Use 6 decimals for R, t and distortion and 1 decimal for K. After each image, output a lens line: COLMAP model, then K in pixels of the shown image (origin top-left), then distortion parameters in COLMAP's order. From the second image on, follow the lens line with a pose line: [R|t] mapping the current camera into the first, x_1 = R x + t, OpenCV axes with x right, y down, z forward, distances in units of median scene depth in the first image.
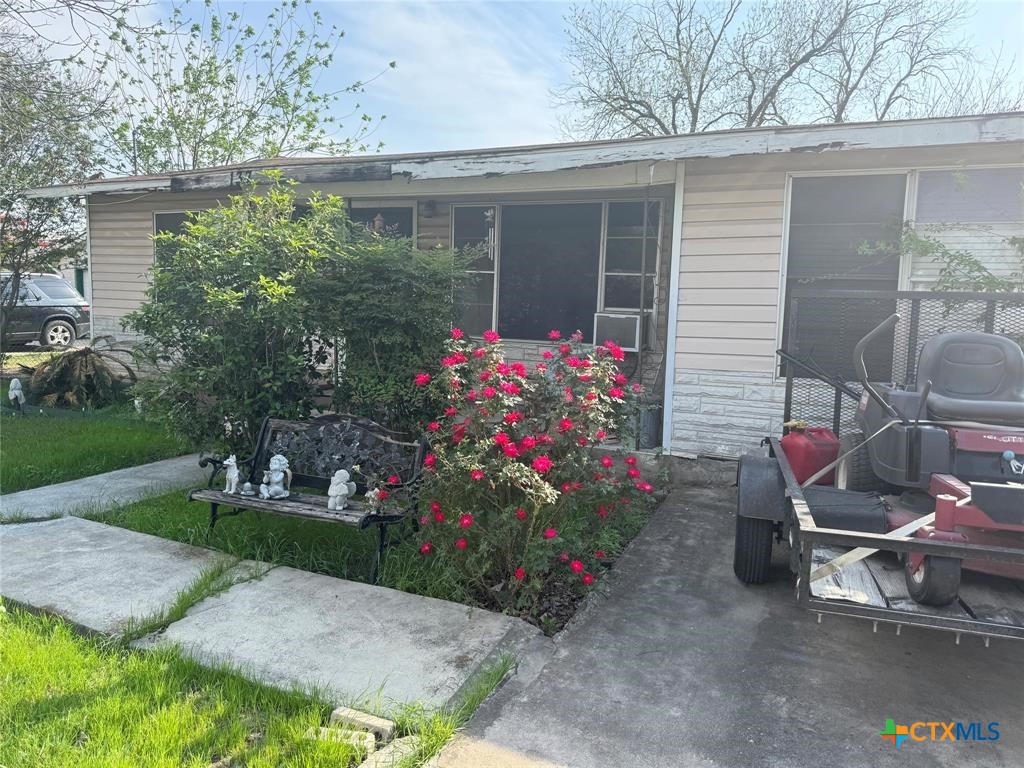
lens RADIAL K [[731.0, 0, 513.9], [0, 731.0, 388.2], [0, 0, 1]] dist [0.032064, -0.026086]
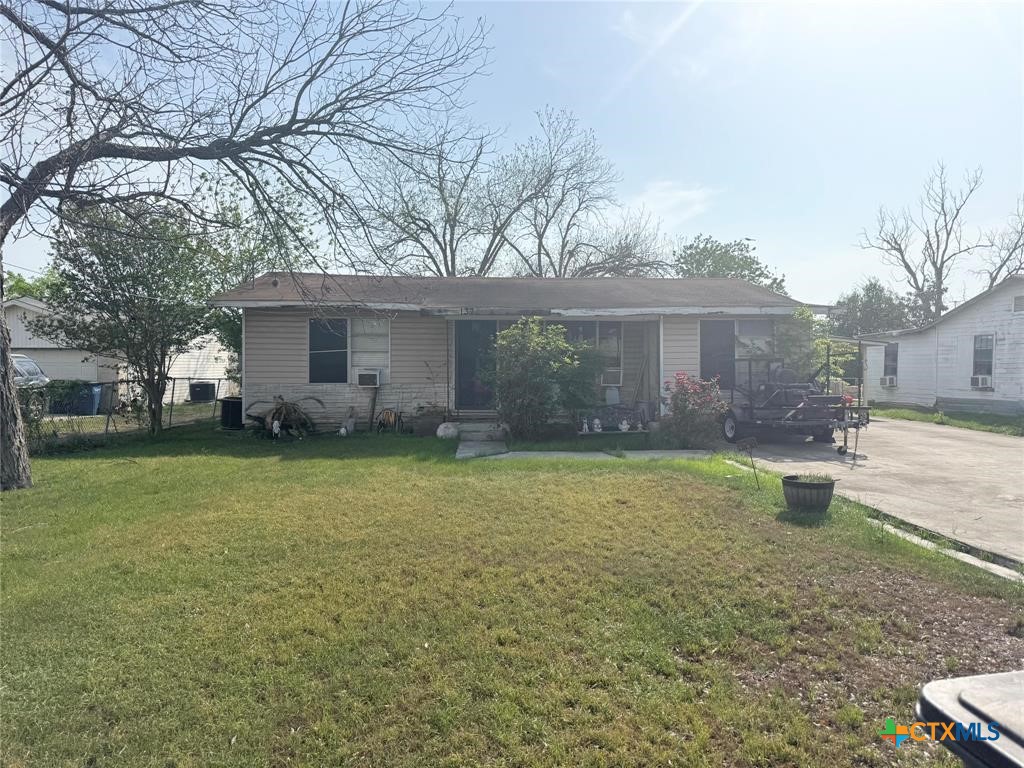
lens RADIAL K [[731.0, 0, 516.6], [0, 731.0, 386.7], [0, 0, 1]] dist [0.032064, -0.026086]
pose [[0.883117, -0.037645, 0.467640, -0.585480], [0.079976, 0.994266, -0.070993, 0.043266], [-0.462286, 0.100095, 0.881064, -0.423687]]
